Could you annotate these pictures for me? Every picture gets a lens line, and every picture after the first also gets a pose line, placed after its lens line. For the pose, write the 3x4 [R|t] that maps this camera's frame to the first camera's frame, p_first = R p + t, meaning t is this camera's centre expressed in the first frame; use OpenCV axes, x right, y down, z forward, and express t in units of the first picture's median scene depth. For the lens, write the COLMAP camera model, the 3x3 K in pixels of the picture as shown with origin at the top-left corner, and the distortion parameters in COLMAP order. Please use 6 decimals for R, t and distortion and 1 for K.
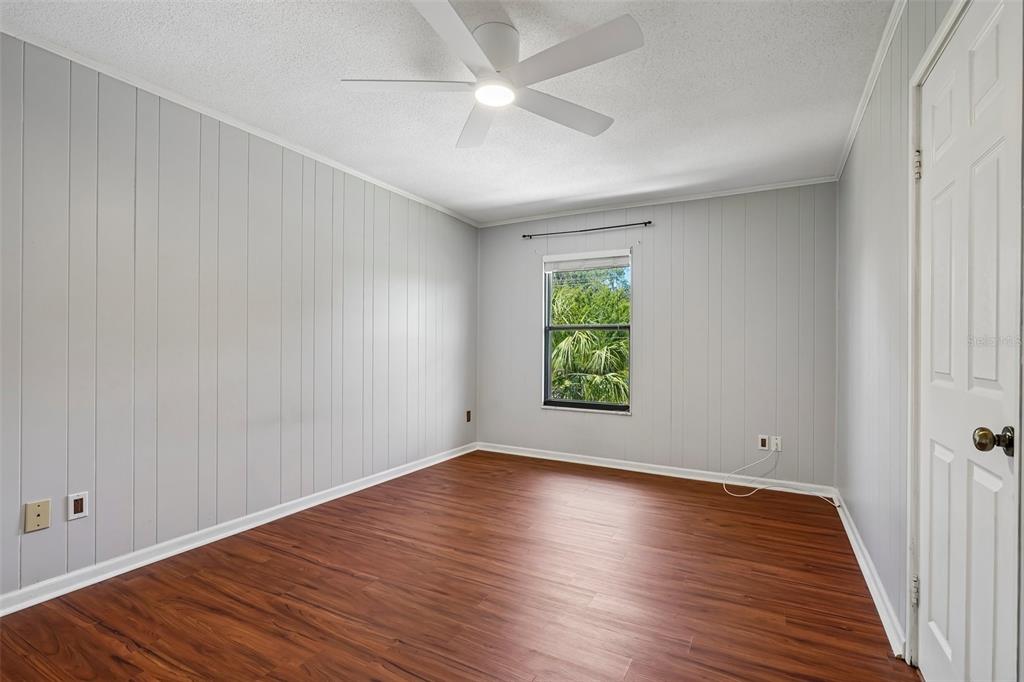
lens RADIAL K [[478.6, 0, 511.5], [0, 478.6, 345.0], [0, 0, 1]] dist [-0.000555, 0.000602]
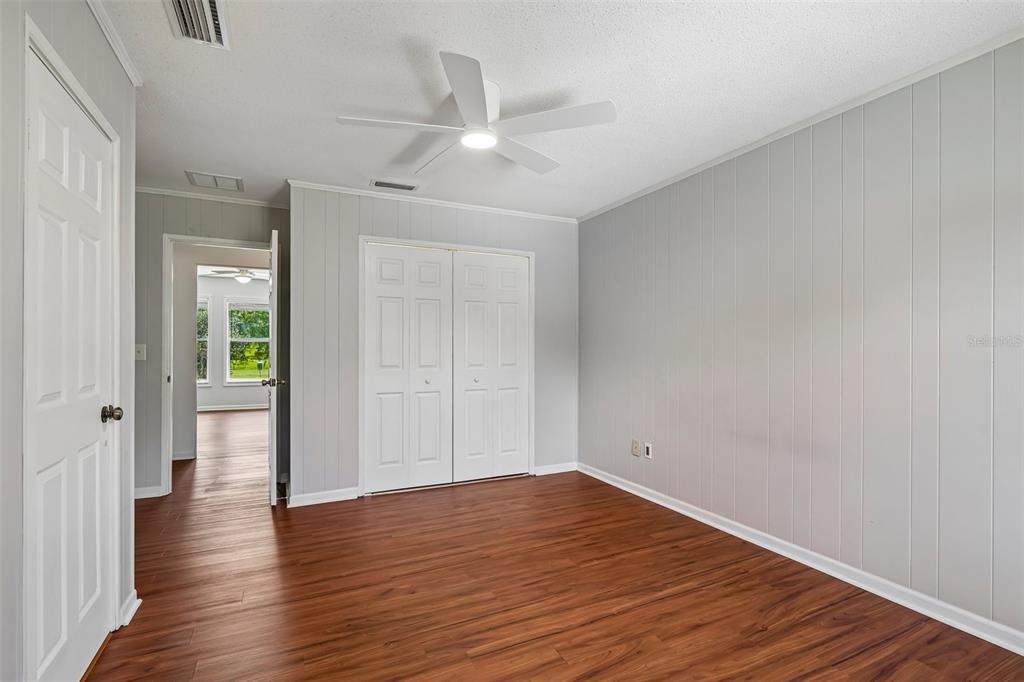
lens RADIAL K [[478.6, 0, 511.5], [0, 478.6, 345.0], [0, 0, 1]] dist [-0.000555, 0.000602]
pose [[-0.578860, -0.007419, -0.815393, 0.735544], [-0.004810, 0.999972, -0.005684, -0.029139], [0.815413, 0.000632, -0.578880, 1.503889]]
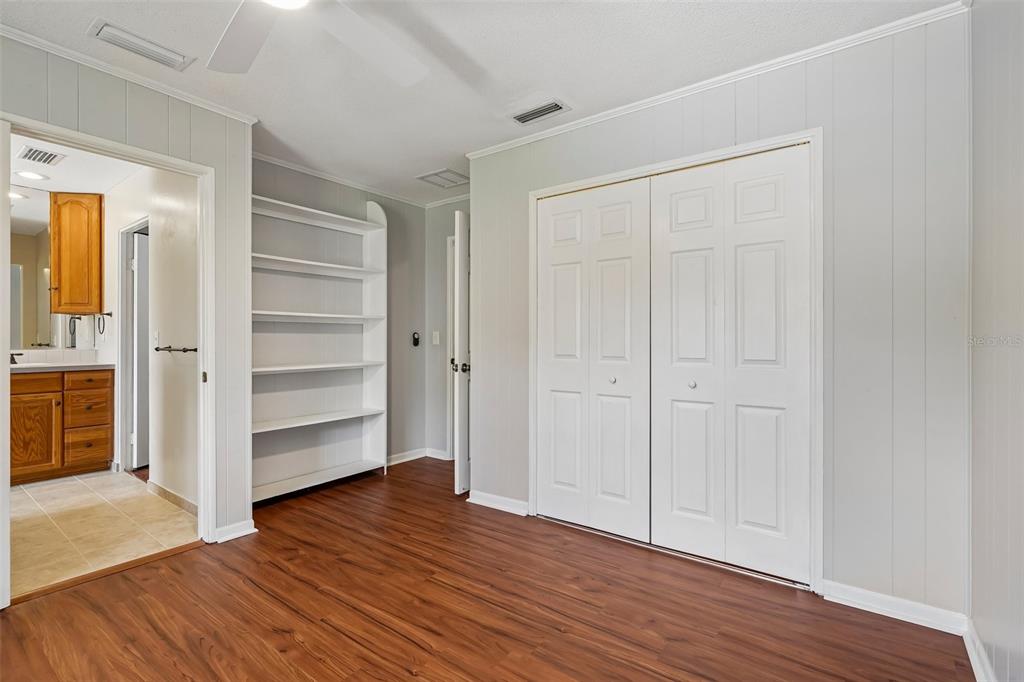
lens RADIAL K [[476.3, 0, 512.0], [0, 476.3, 341.0], [0, 0, 1]] dist [-0.003062, -0.000374]
pose [[-0.991193, -0.006006, 0.132287, -0.415216], [-0.005355, 0.999972, 0.005277, -0.006525], [-0.132315, 0.004522, -0.991197, 1.444256]]
